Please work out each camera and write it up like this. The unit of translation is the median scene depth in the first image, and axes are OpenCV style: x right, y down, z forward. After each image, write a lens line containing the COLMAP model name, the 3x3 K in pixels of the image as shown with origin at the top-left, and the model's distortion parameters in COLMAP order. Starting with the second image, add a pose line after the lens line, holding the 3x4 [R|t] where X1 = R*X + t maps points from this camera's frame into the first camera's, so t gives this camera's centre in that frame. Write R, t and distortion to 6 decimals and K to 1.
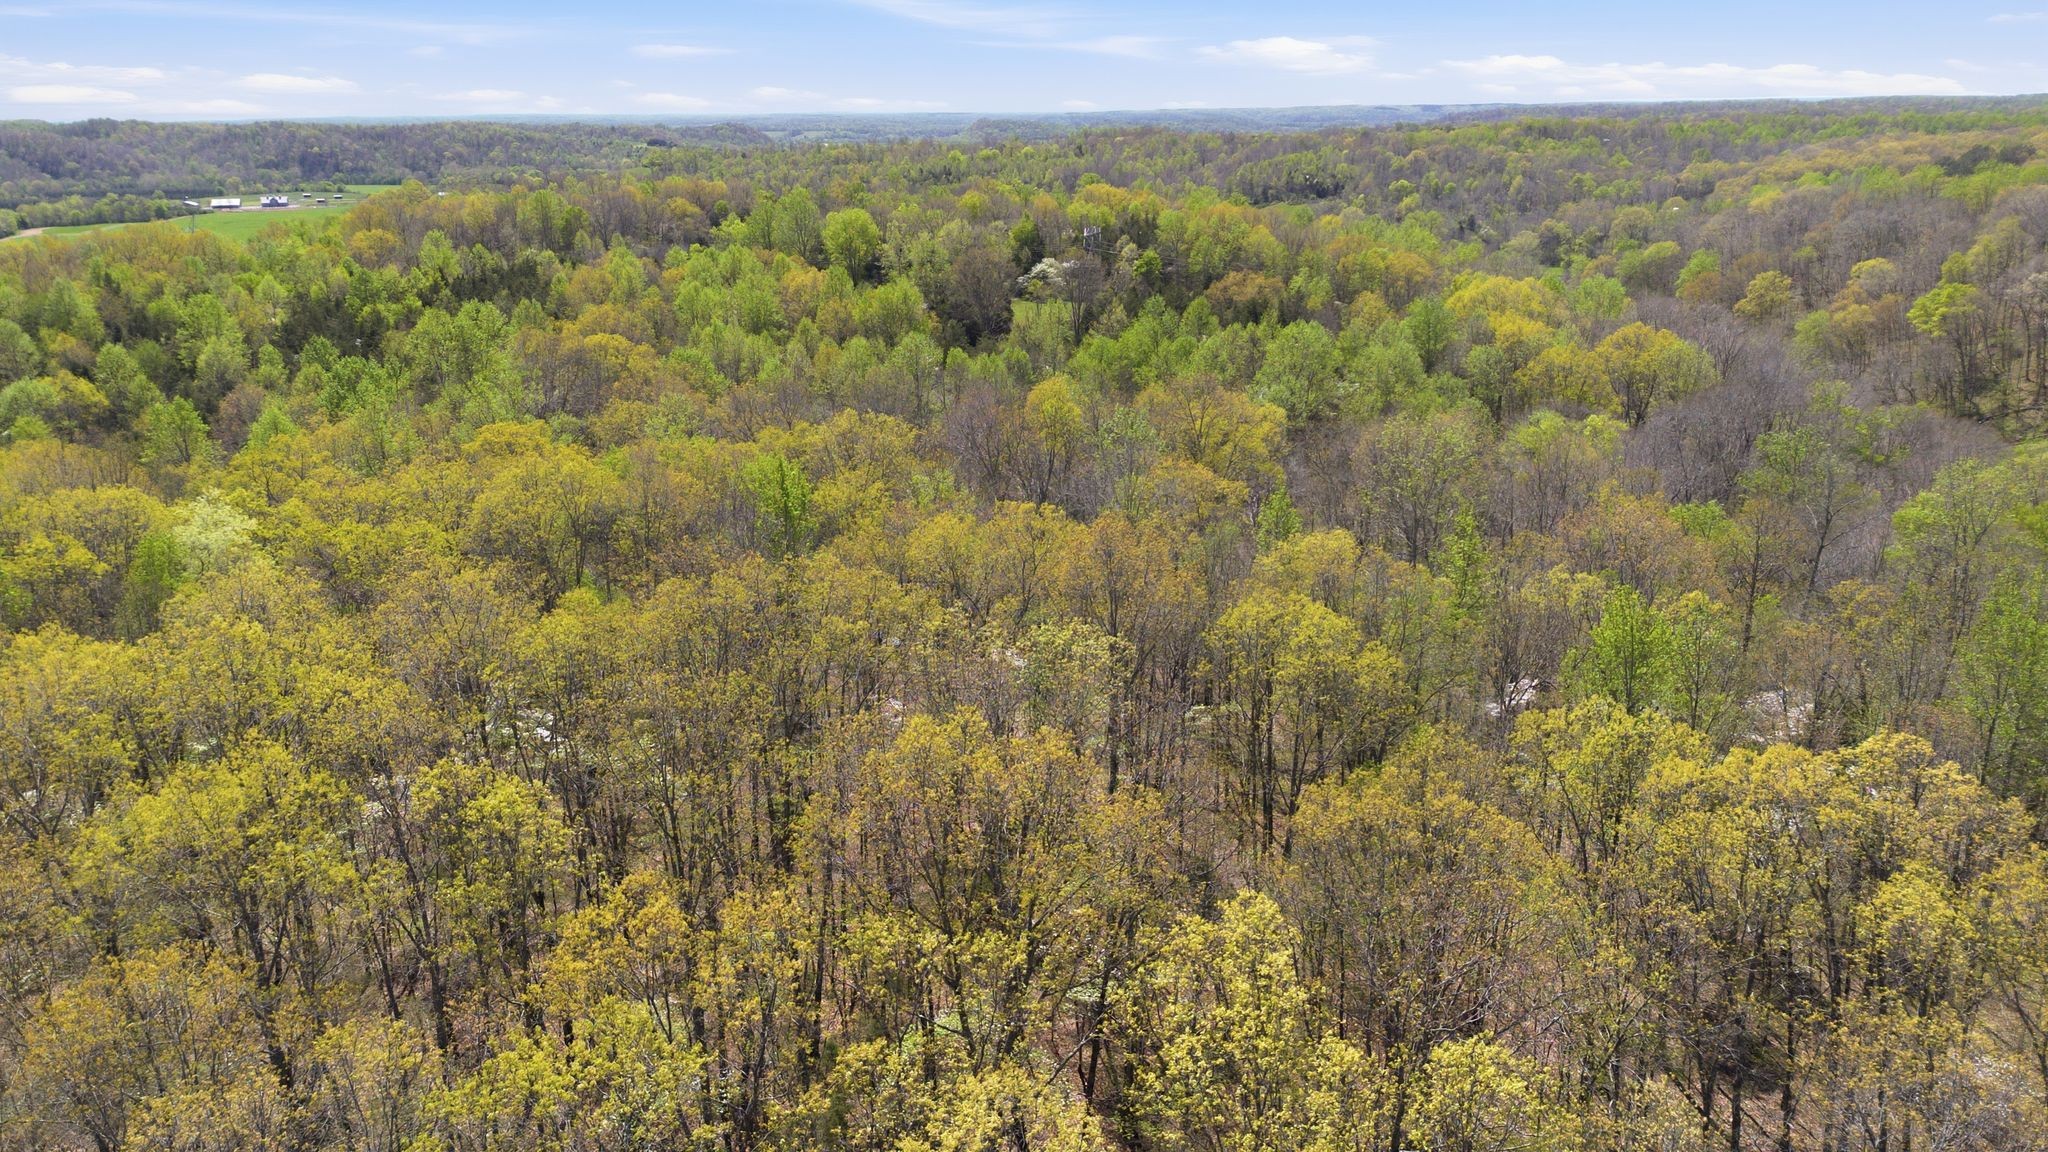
lens RADIAL K [[1428.6, 0, 1022.0], [0, 1428.6, 575.8], [0, 0, 1]] dist [0.077618, -0.077995]
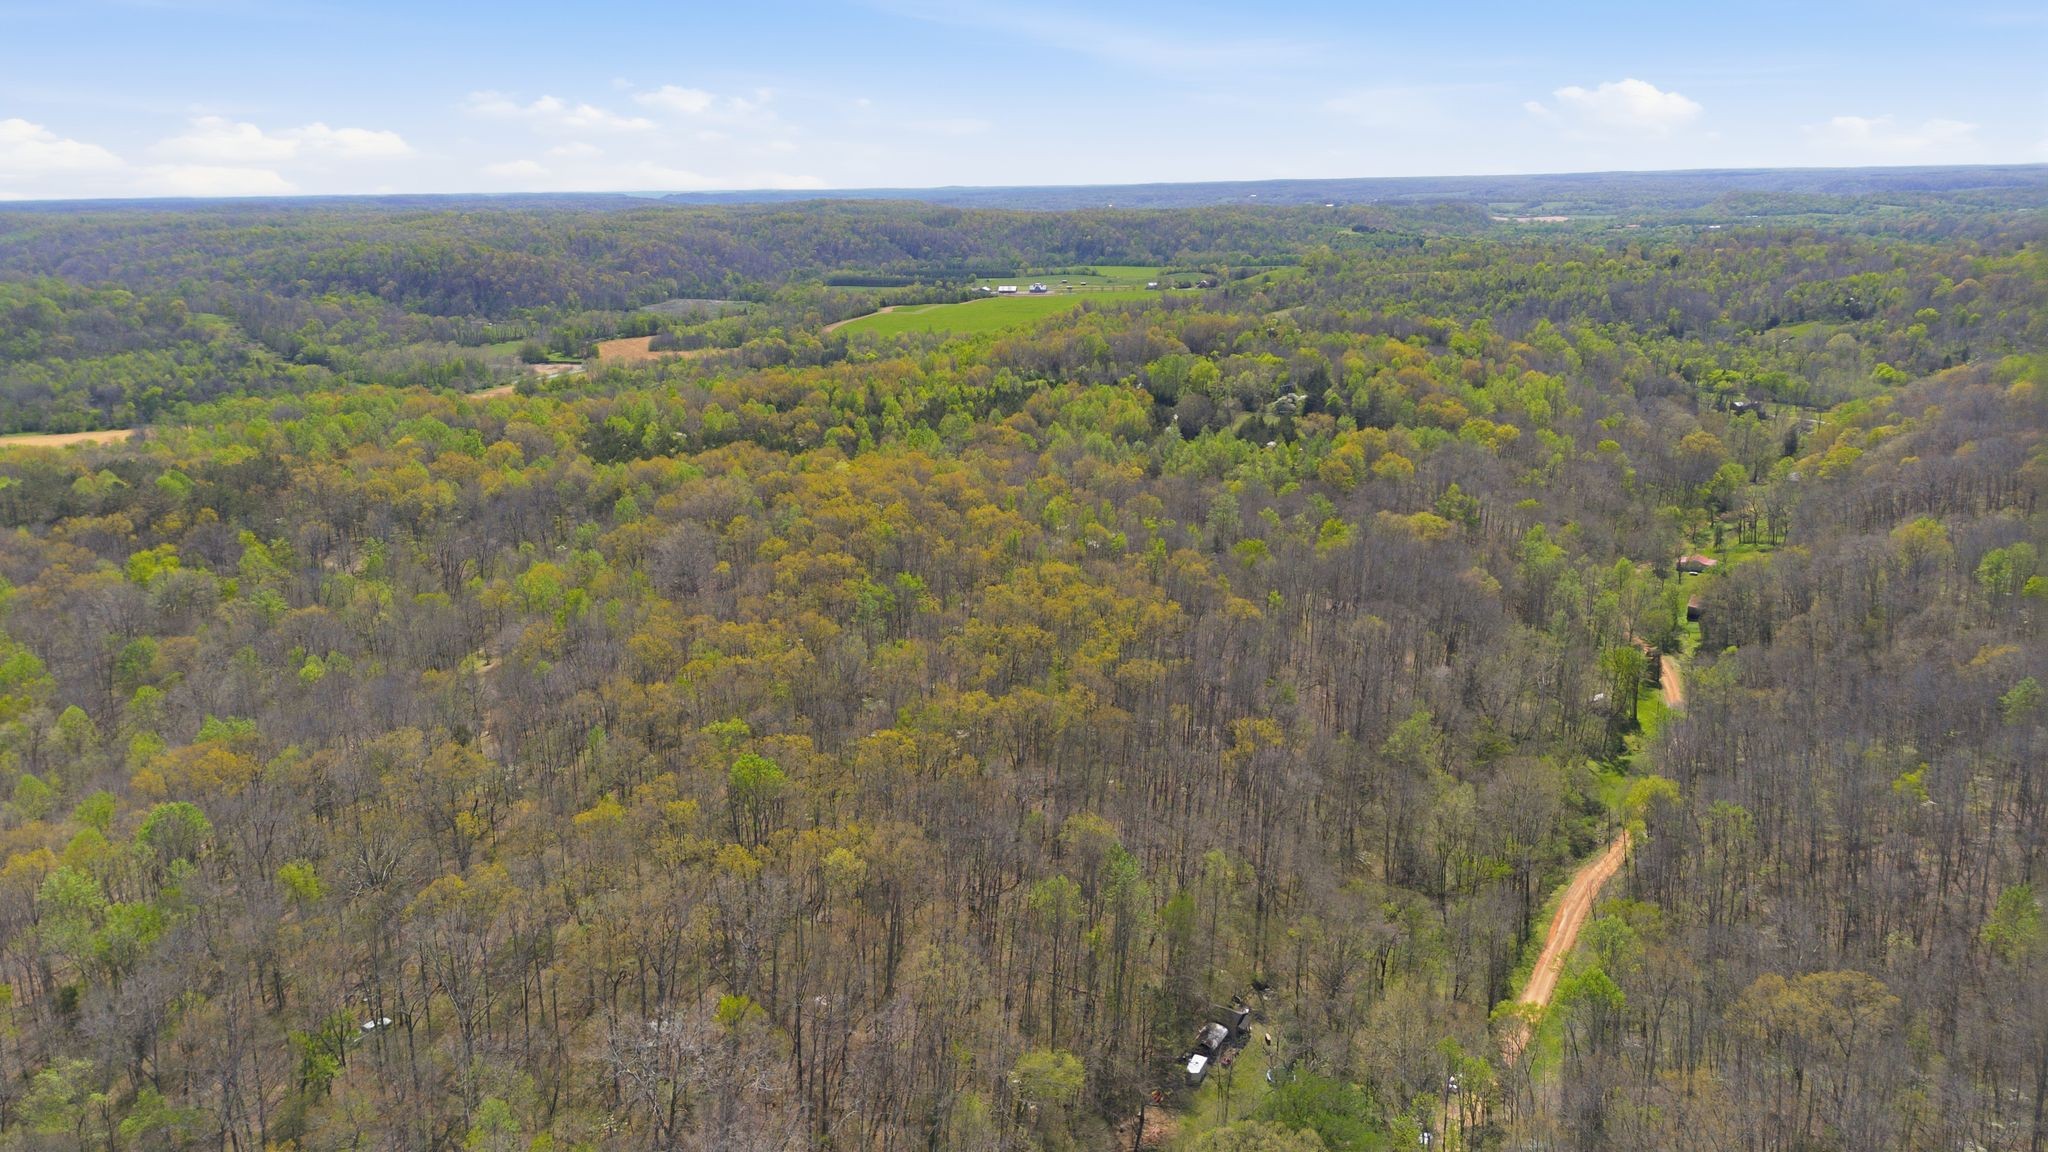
lens RADIAL K [[1428.6, 0, 1037.7], [0, 1428.6, 597.9], [0, 0, 1]] dist [0.077618, -0.077995]
pose [[0.878592, 0.131638, -0.459073, 0.210570], [-0.141642, 0.989836, 0.012752, 0.023090], [0.456086, 0.053820, 0.888307, -0.274772]]
